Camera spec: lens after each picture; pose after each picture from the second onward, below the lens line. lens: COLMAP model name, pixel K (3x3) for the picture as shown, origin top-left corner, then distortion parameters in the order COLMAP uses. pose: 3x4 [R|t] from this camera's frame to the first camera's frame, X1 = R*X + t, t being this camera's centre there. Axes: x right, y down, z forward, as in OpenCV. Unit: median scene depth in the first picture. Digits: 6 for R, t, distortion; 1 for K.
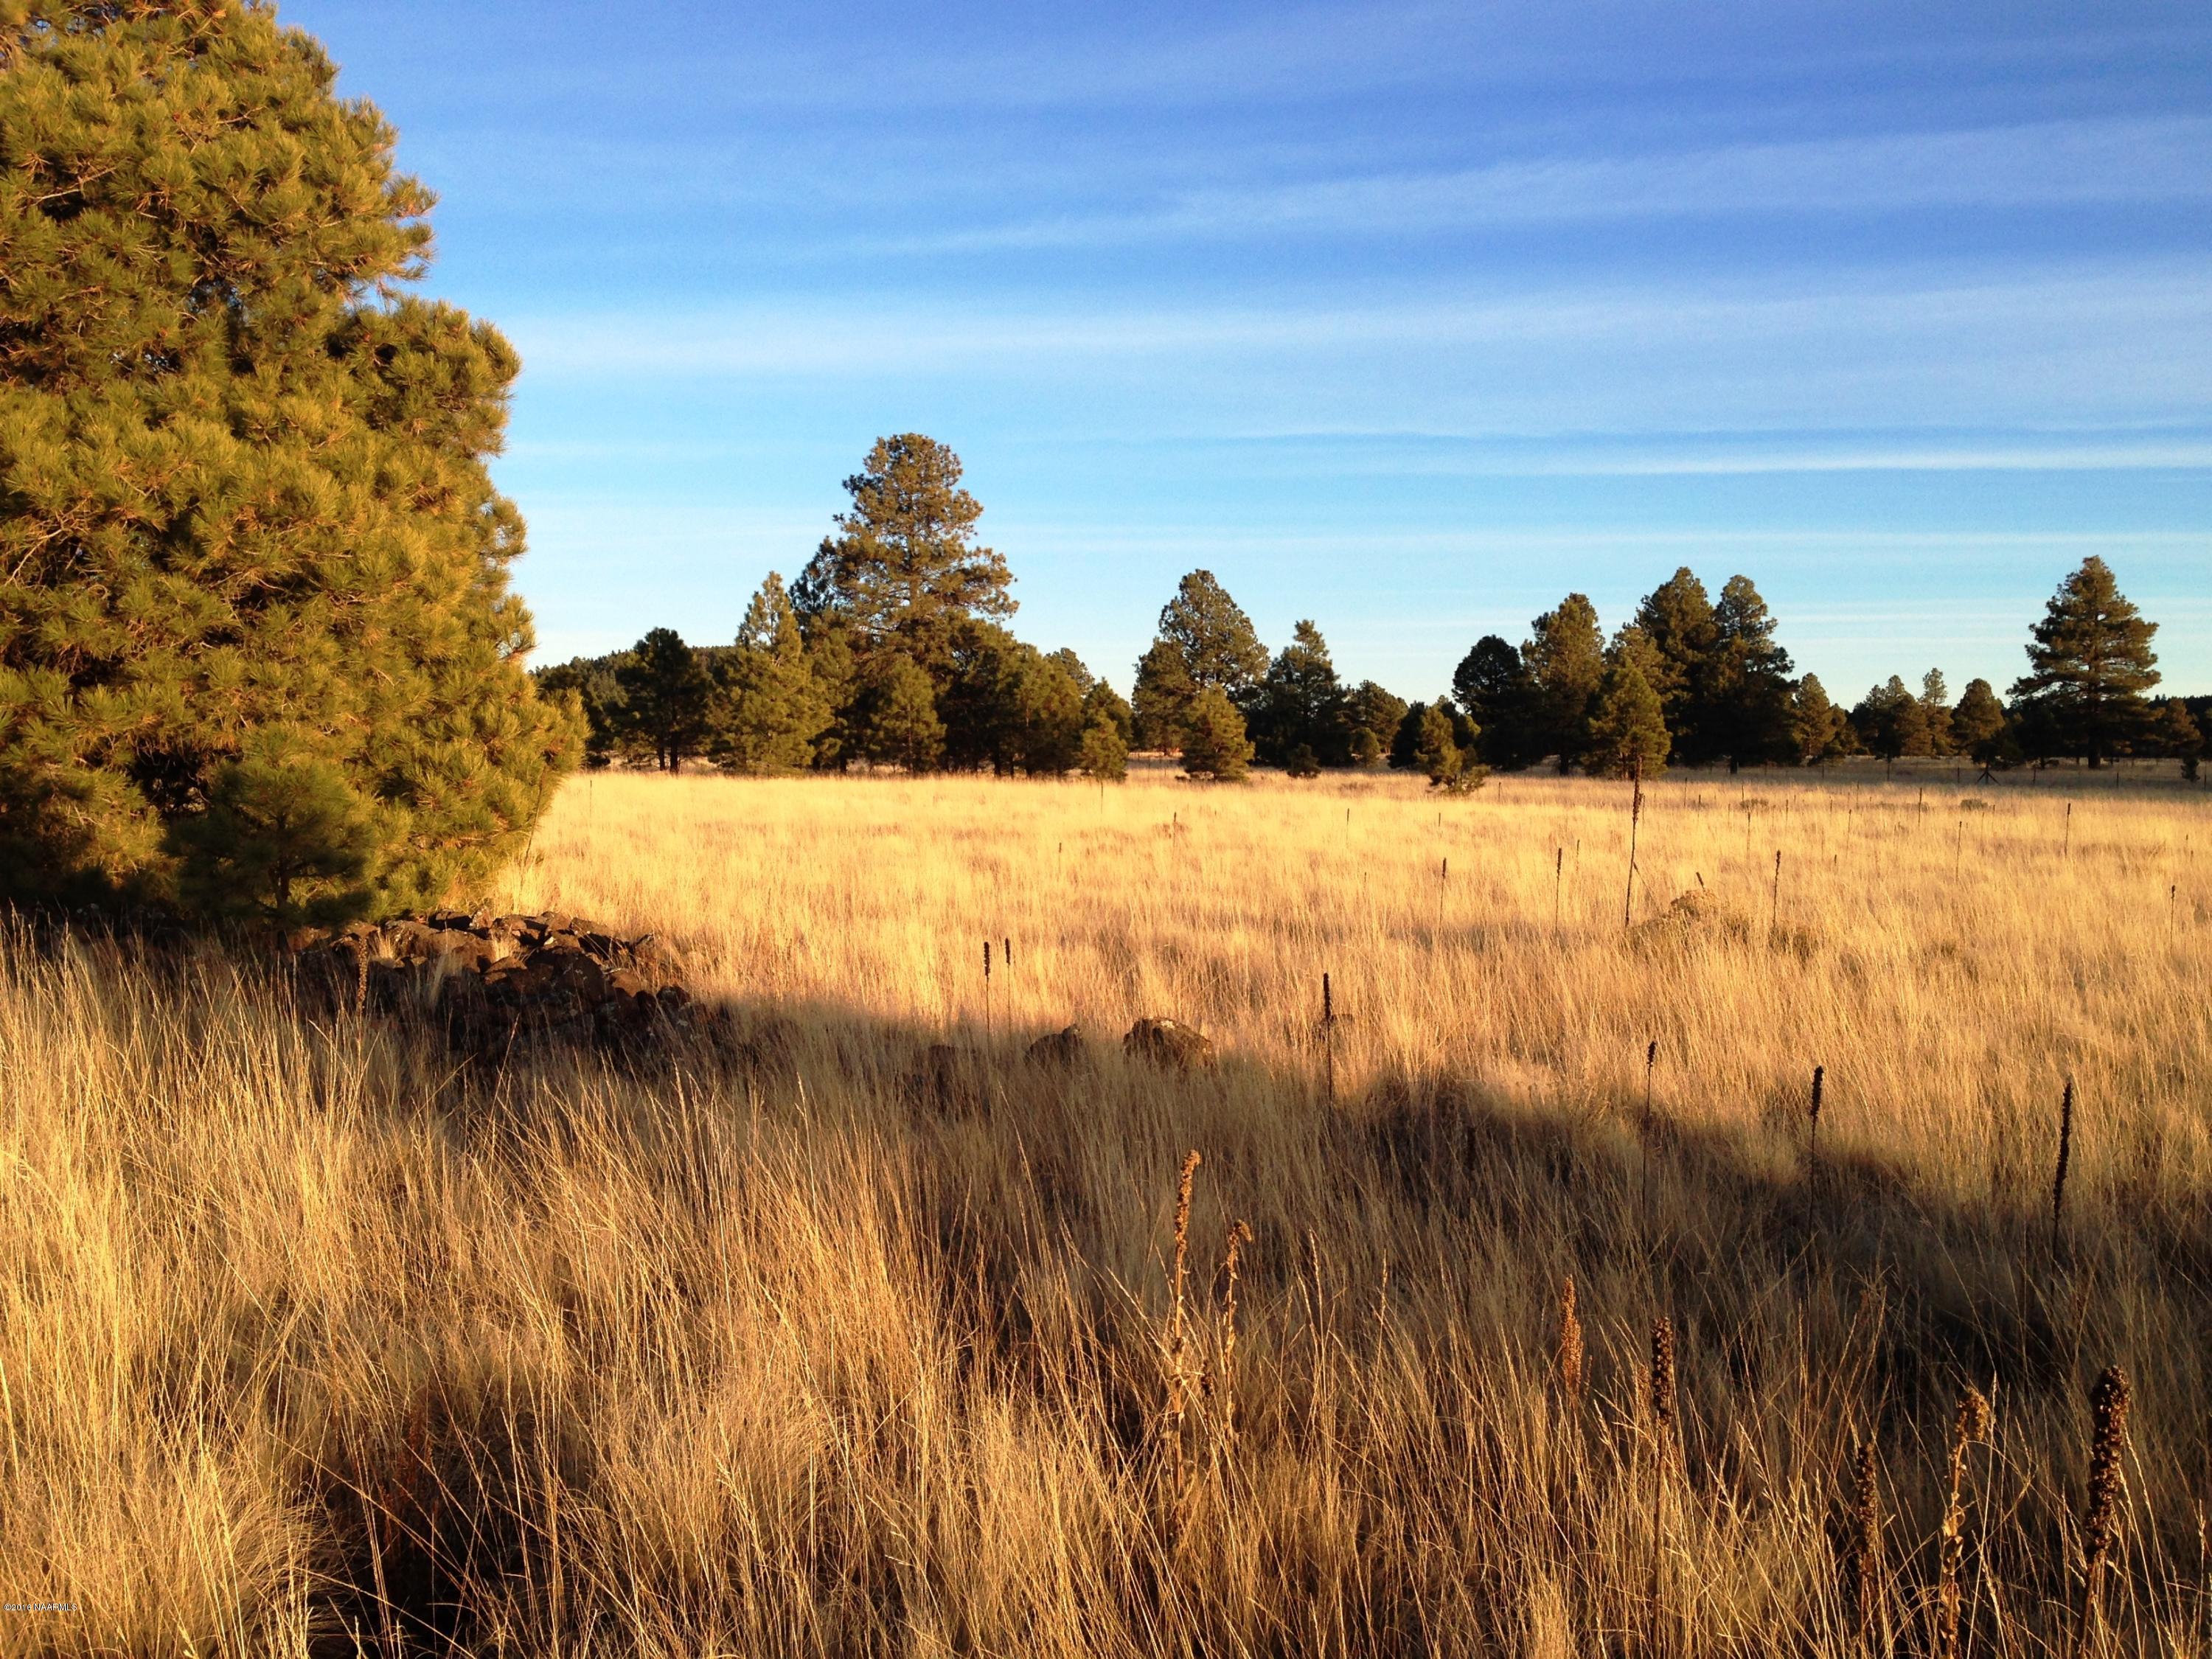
lens RADIAL K [[2099.0, 0, 1113.2], [0, 2099.0, 821.3], [0, 0, 1]] dist [0.081516, 0.000000]
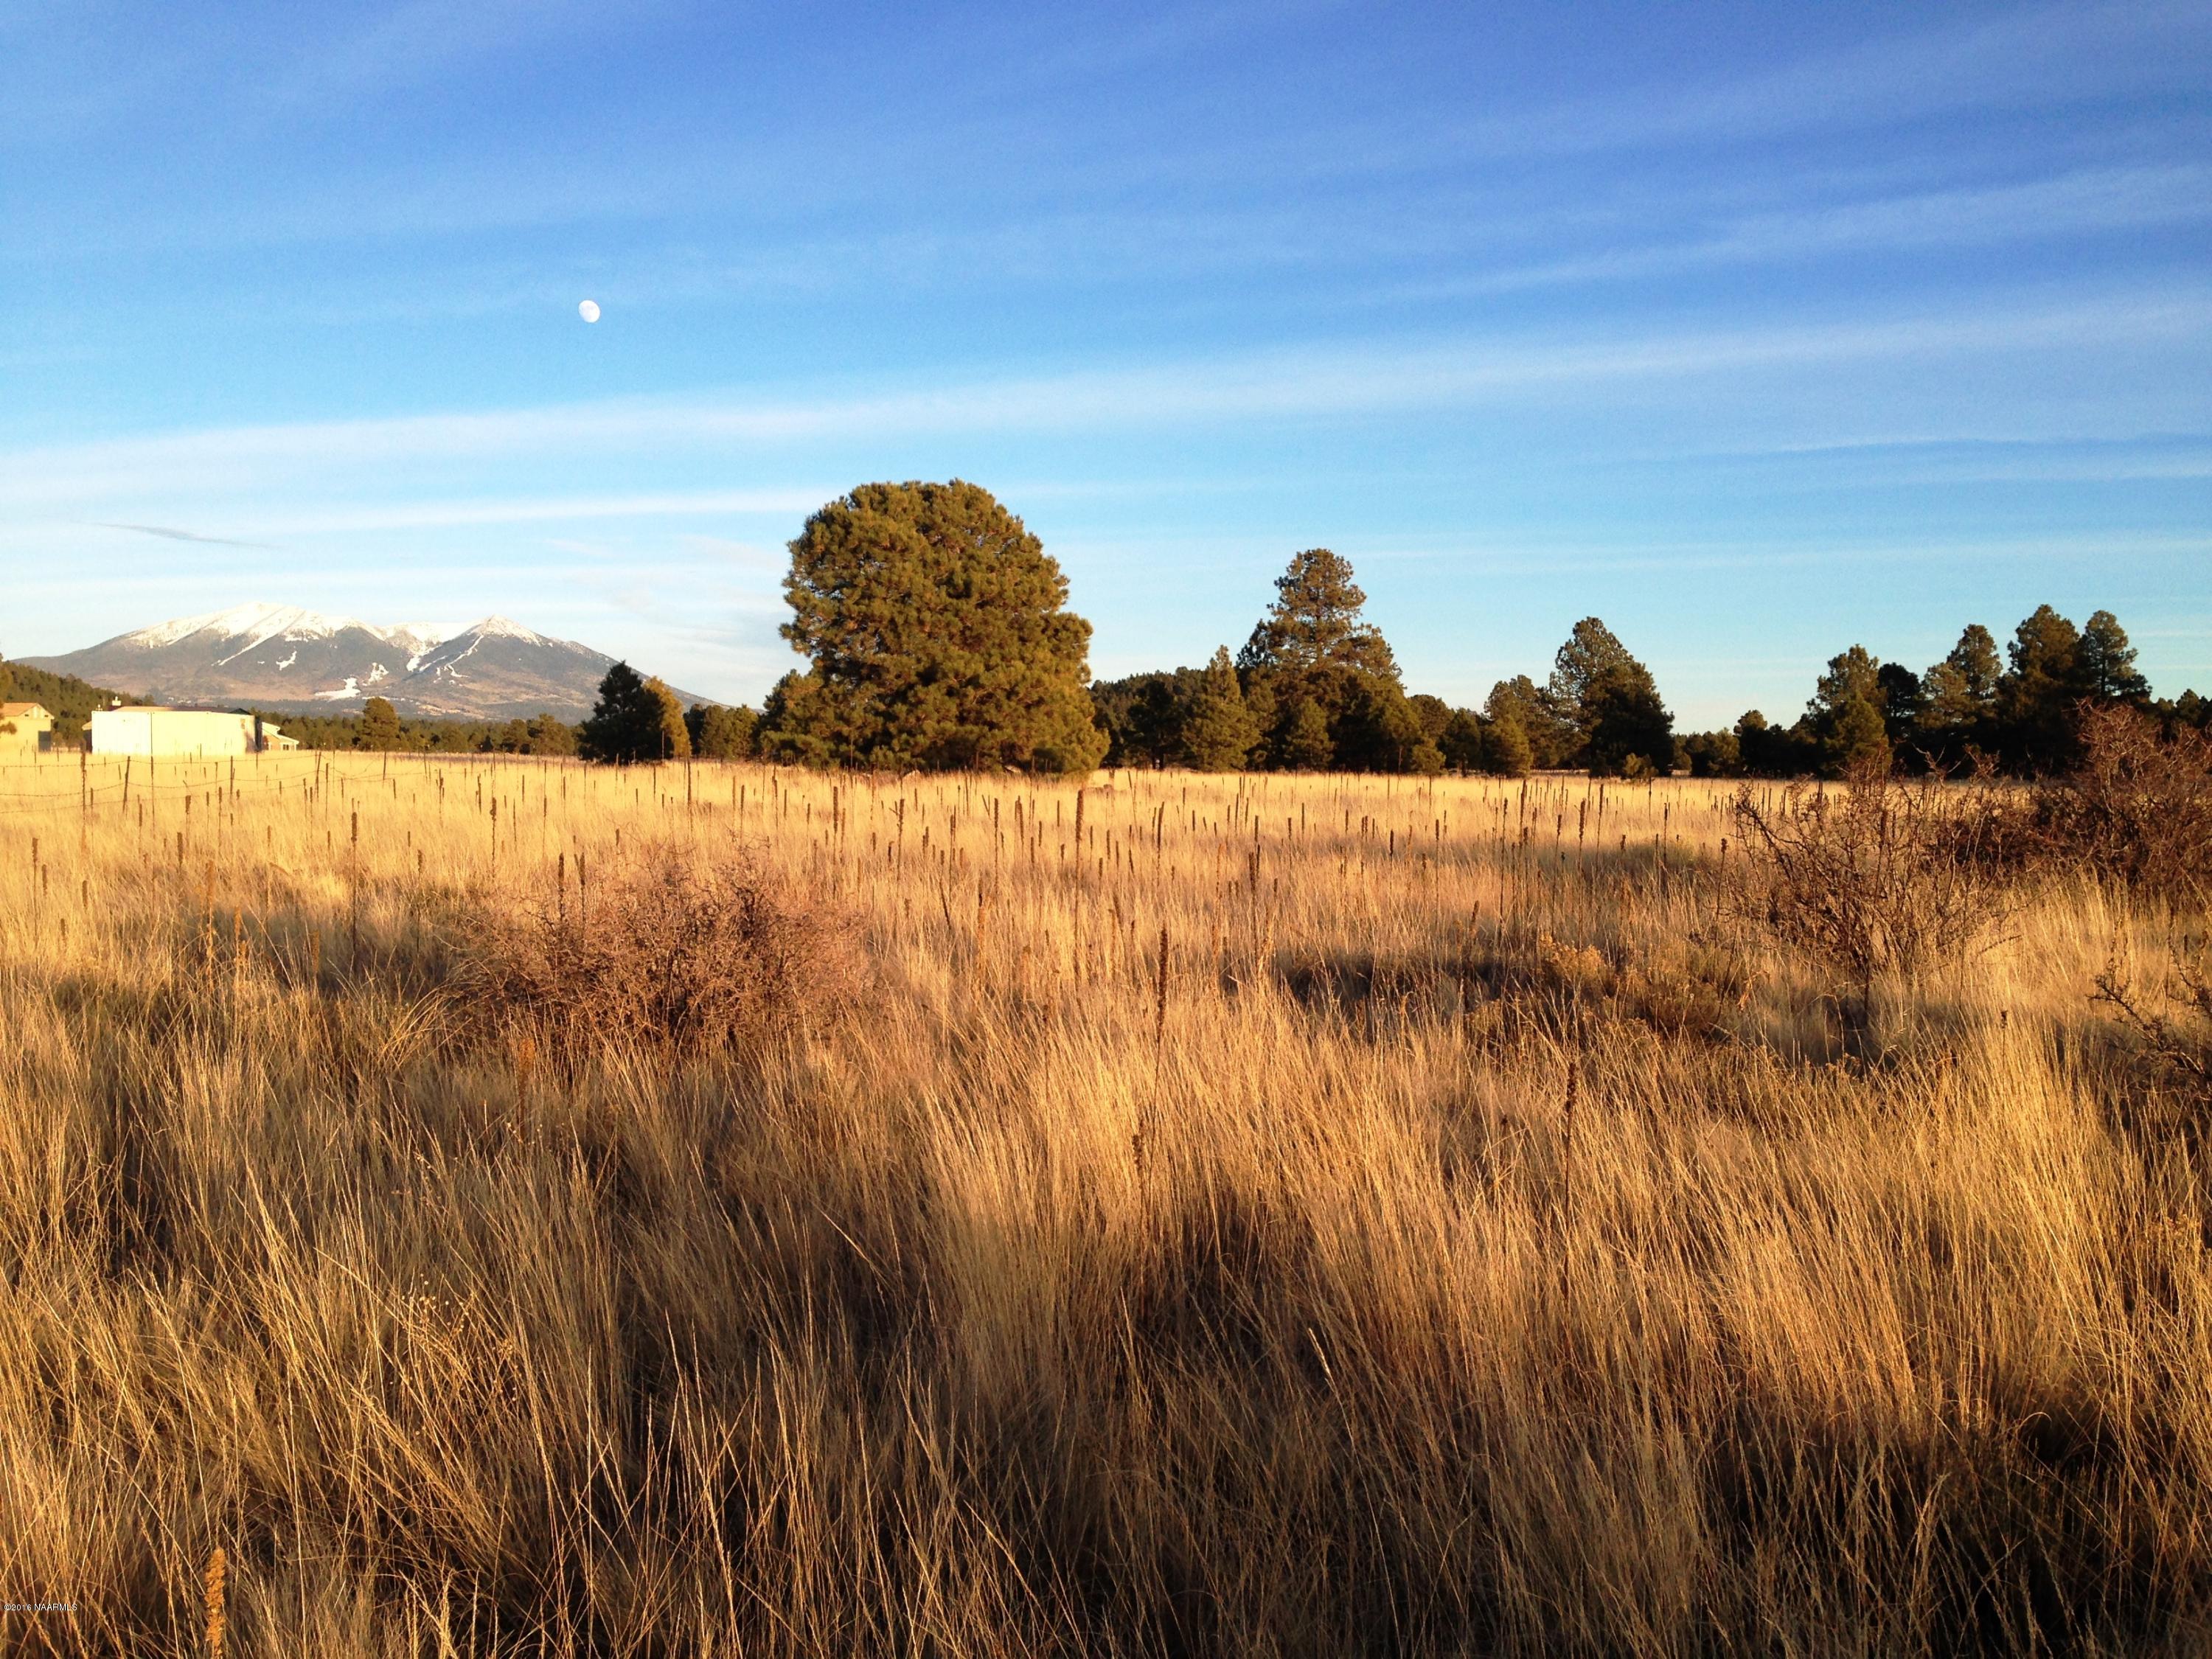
lens RADIAL K [[2099.0, 0, 1114.5], [0, 2099.0, 836.2], [0, 0, 1]] dist [0.081516, 0.000000]
pose [[0.971196, 0.011851, -0.237987, 0.125481], [-0.012408, 0.999923, -0.000842, 0.025232], [0.237958, 0.003770, 0.971268, -0.508108]]
